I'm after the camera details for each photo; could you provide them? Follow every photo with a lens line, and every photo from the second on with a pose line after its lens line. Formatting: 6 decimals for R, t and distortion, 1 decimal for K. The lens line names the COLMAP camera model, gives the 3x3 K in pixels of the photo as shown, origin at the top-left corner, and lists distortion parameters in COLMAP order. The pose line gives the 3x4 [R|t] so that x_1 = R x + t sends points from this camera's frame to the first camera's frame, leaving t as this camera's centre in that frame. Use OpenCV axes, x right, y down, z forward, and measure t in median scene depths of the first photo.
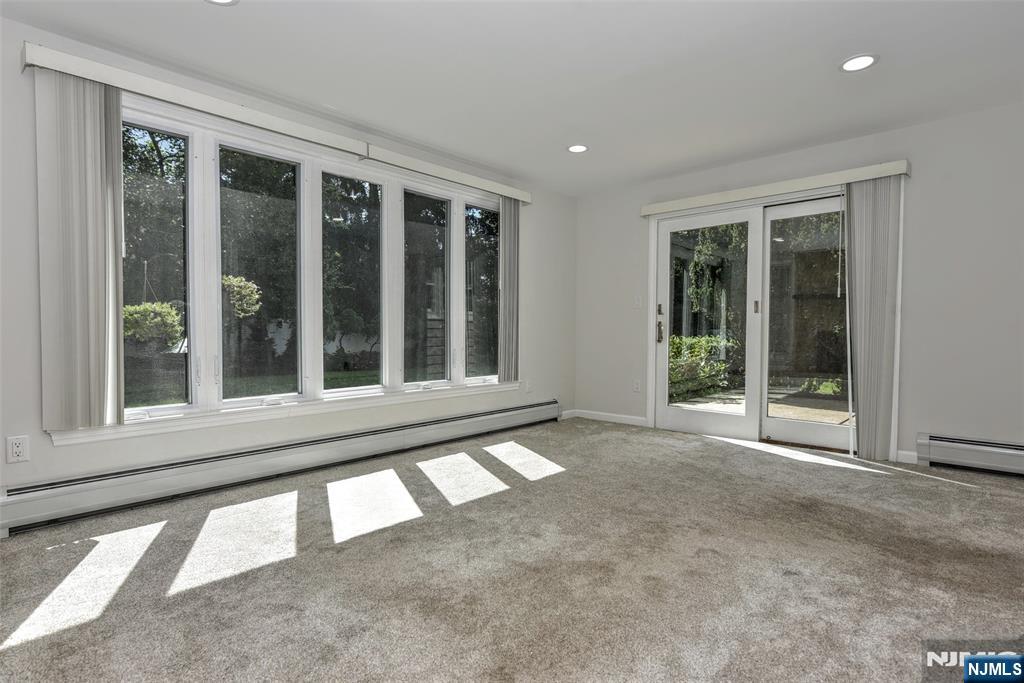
lens RADIAL K [[531.5, 0, 516.3], [0, 531.5, 341.0], [0, 0, 1]] dist [-0.001929, -0.000124]
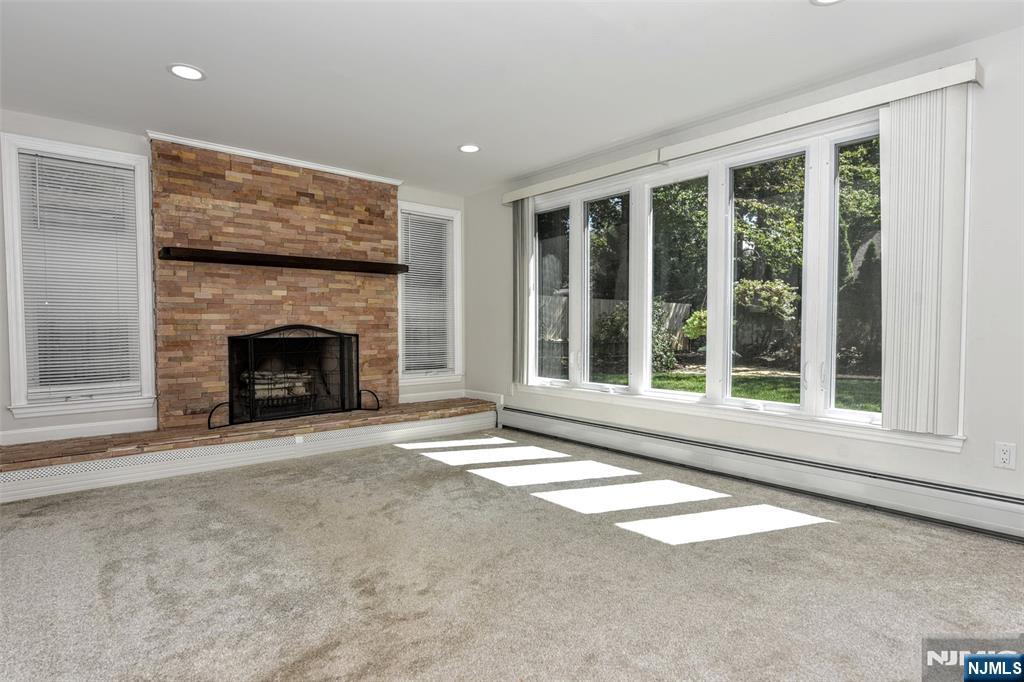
lens RADIAL K [[531.5, 0, 516.2], [0, 531.5, 339.8], [0, 0, 1]] dist [-0.001929, -0.000124]
pose [[-0.123456, 0.013965, -0.992252, 0.773775], [-0.034456, 0.999238, 0.018351, -0.017583], [0.991752, 0.036455, -0.122880, 0.886645]]
